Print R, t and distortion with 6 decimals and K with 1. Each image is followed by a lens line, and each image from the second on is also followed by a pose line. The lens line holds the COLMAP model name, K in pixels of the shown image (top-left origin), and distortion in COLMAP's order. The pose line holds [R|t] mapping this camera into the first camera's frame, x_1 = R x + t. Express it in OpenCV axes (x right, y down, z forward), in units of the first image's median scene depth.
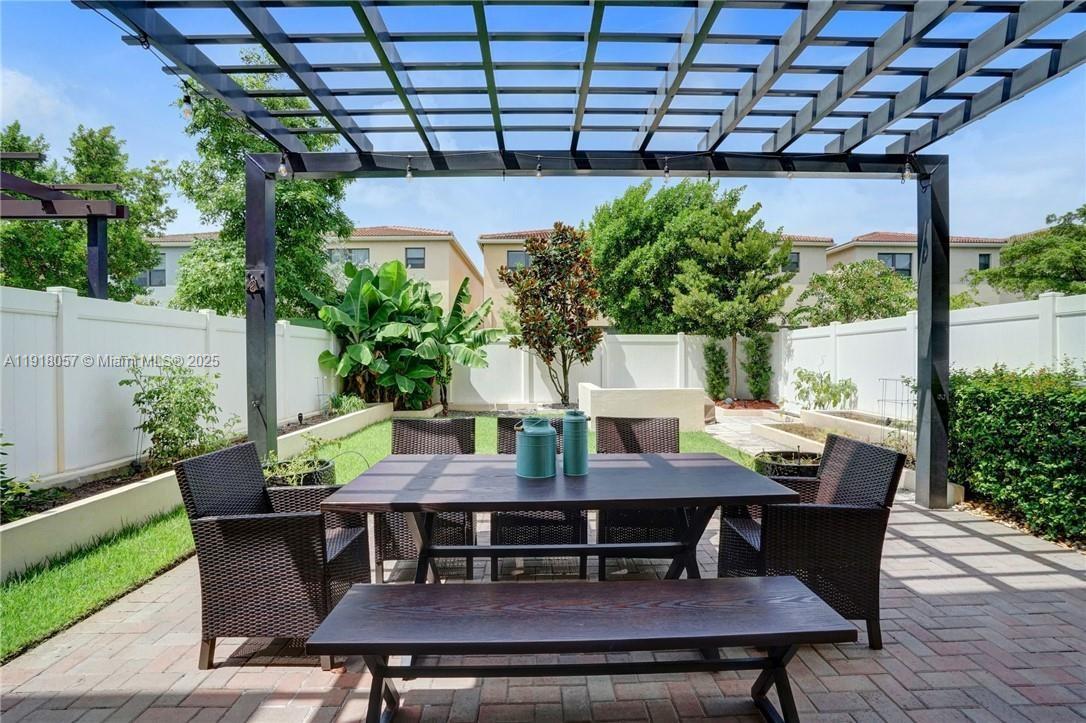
lens RADIAL K [[512.1, 0, 545.3], [0, 512.1, 357.6], [0, 0, 1]] dist [-0.067454, 0.025208]
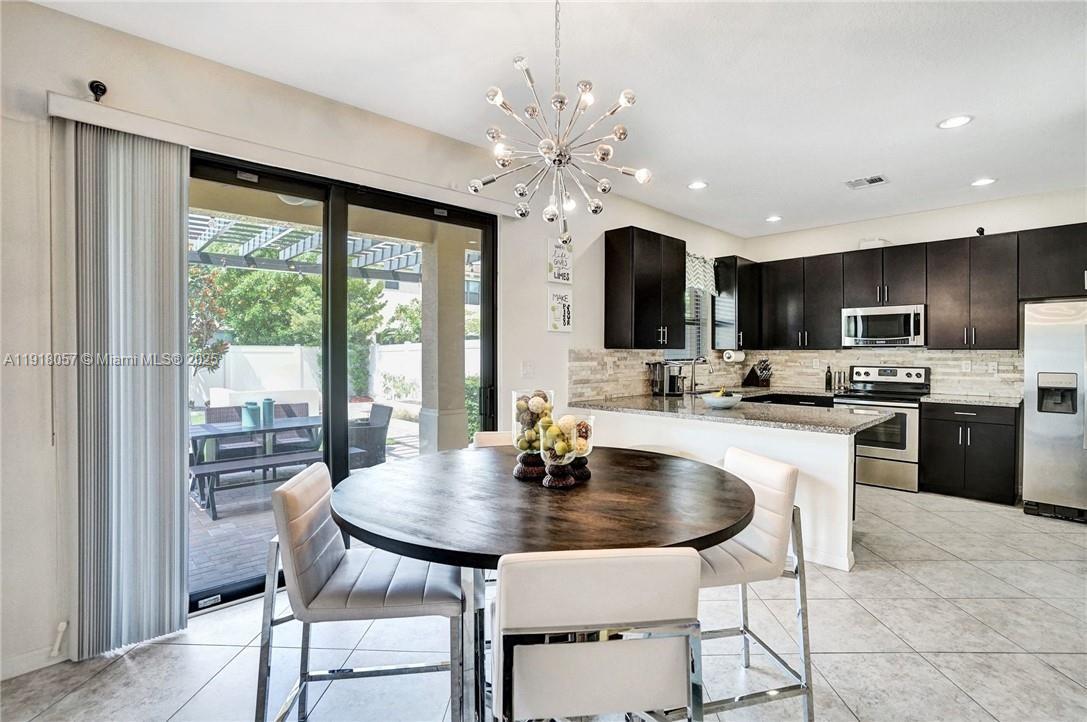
lens RADIAL K [[512.5, 0, 545.8], [0, 512.5, 357.1], [0, 0, 1]] dist [-0.067454, 0.025208]
pose [[0.743985, 0.000024, 0.668196, -0.113466], [0.001551, 0.999997, -0.001762, -0.016485], [-0.668194, 0.002347, 0.743983, -0.337903]]
